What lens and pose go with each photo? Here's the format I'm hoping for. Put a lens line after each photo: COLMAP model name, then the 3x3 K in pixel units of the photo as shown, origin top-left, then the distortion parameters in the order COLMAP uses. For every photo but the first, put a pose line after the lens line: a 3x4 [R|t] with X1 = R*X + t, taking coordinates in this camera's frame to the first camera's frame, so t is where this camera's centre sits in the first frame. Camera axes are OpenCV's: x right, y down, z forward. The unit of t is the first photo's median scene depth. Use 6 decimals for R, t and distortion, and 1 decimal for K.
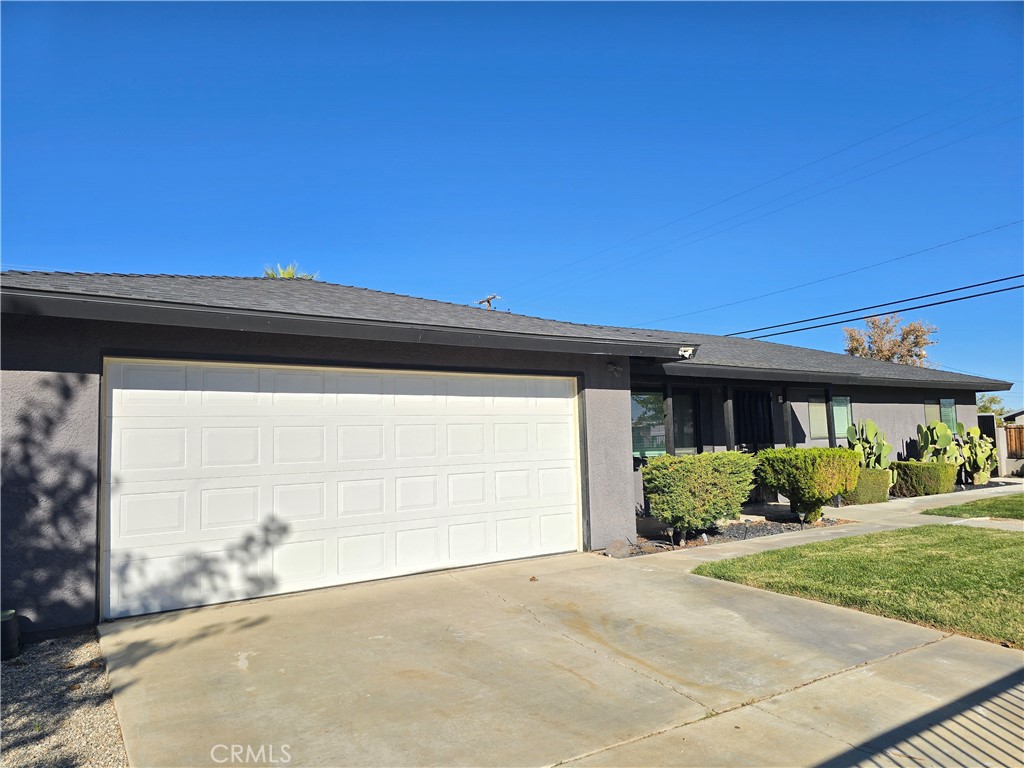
lens RADIAL K [[690.2, 0, 512.0], [0, 690.2, 384.0], [0, 0, 1]] dist [-0.002040, 0.000081]
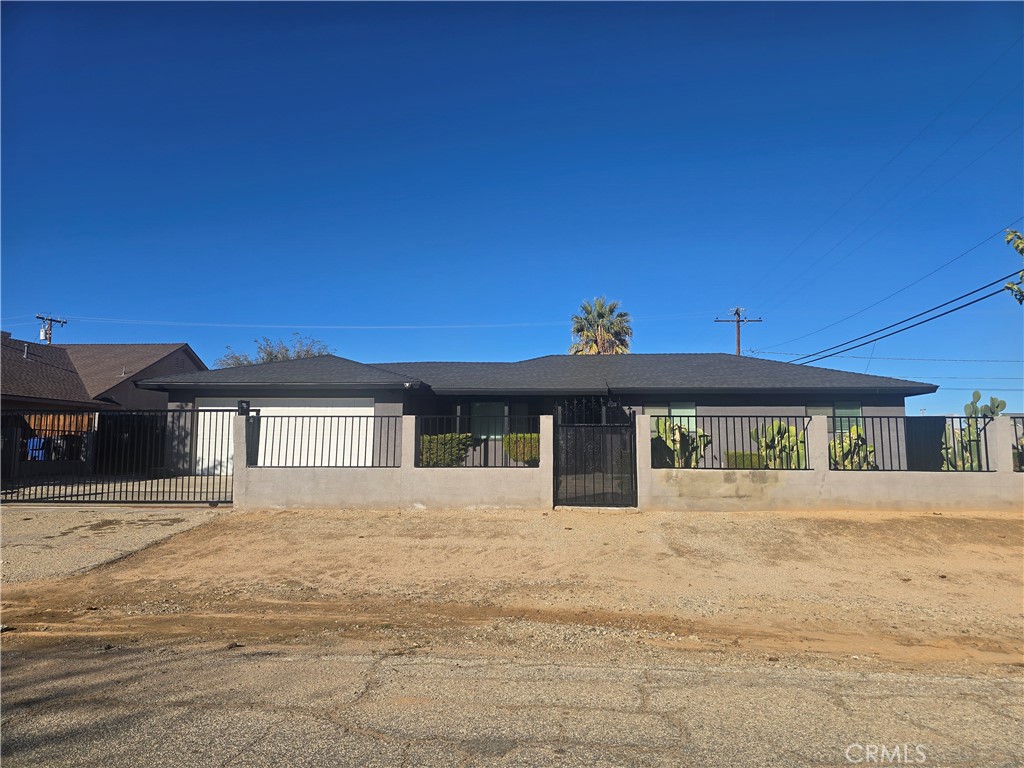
lens RADIAL K [[677.3, 0, 521.7], [0, 677.3, 385.3], [0, 0, 1]] dist [0.113161, 0.000239]
pose [[0.788259, -0.035102, -0.614342, 2.513560], [0.026427, 0.999382, -0.023195, 0.018501], [0.614776, 0.002048, 0.788699, -0.629833]]
